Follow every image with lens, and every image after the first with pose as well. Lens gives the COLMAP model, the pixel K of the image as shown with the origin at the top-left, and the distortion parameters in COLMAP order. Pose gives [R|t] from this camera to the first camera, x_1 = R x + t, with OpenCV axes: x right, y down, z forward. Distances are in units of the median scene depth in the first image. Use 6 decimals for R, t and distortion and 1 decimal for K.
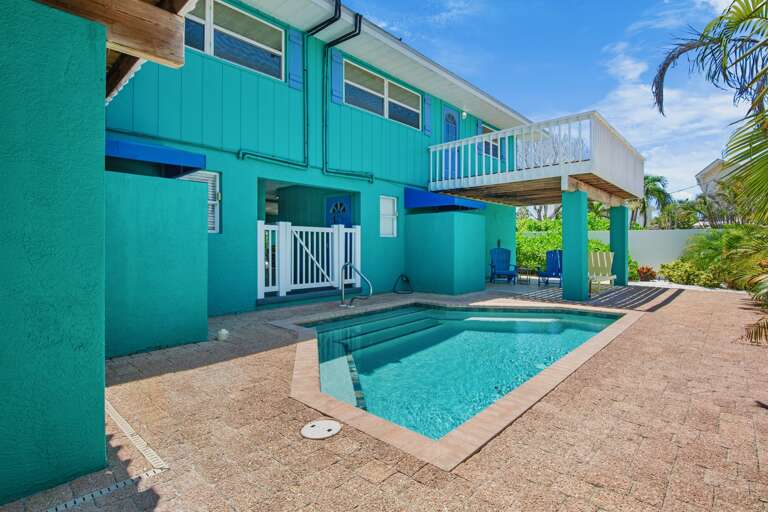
lens RADIAL K [[385.0, 0, 365.5], [0, 385.0, 250.6], [0, 0, 1]] dist [0.000183, -0.001568]
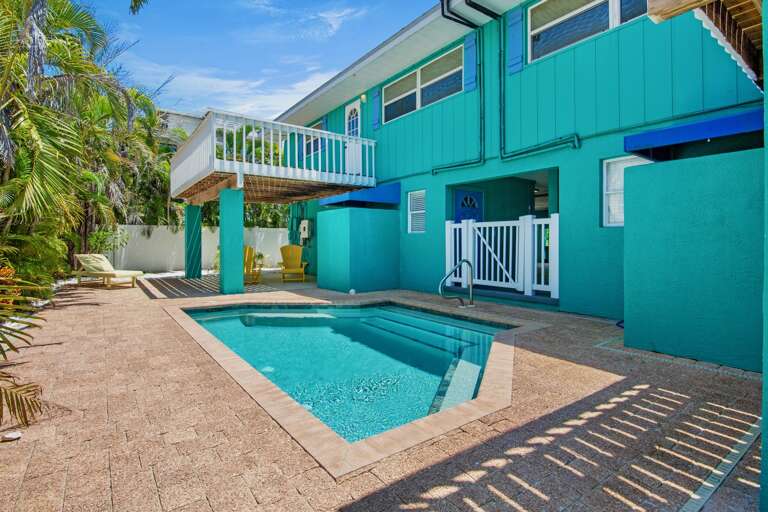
lens RADIAL K [[385.0, 0, 365.4], [0, 385.0, 250.2], [0, 0, 1]] dist [0.000183, -0.001568]
pose [[-0.190231, 0.020472, -0.981526, 0.830891], [-0.008924, 0.999705, 0.022581, -0.009738], [0.981699, 0.013055, -0.189992, 0.851640]]
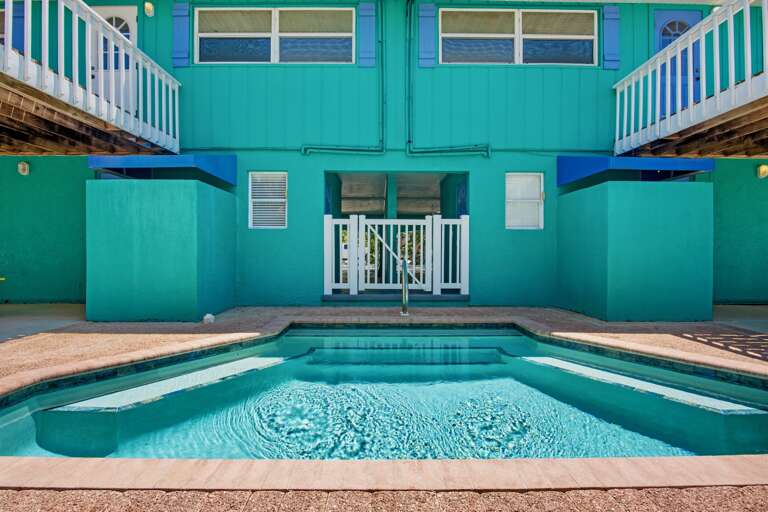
lens RADIAL K [[357.7, 0, 384.4], [0, 357.7, 252.6], [0, 0, 1]] dist [-0.013605, 0.000014]
pose [[0.699061, 0.019639, -0.714792, 0.415955], [-0.013158, 0.999807, 0.014601, 0.002461], [0.714941, -0.000802, 0.699184, 0.409735]]
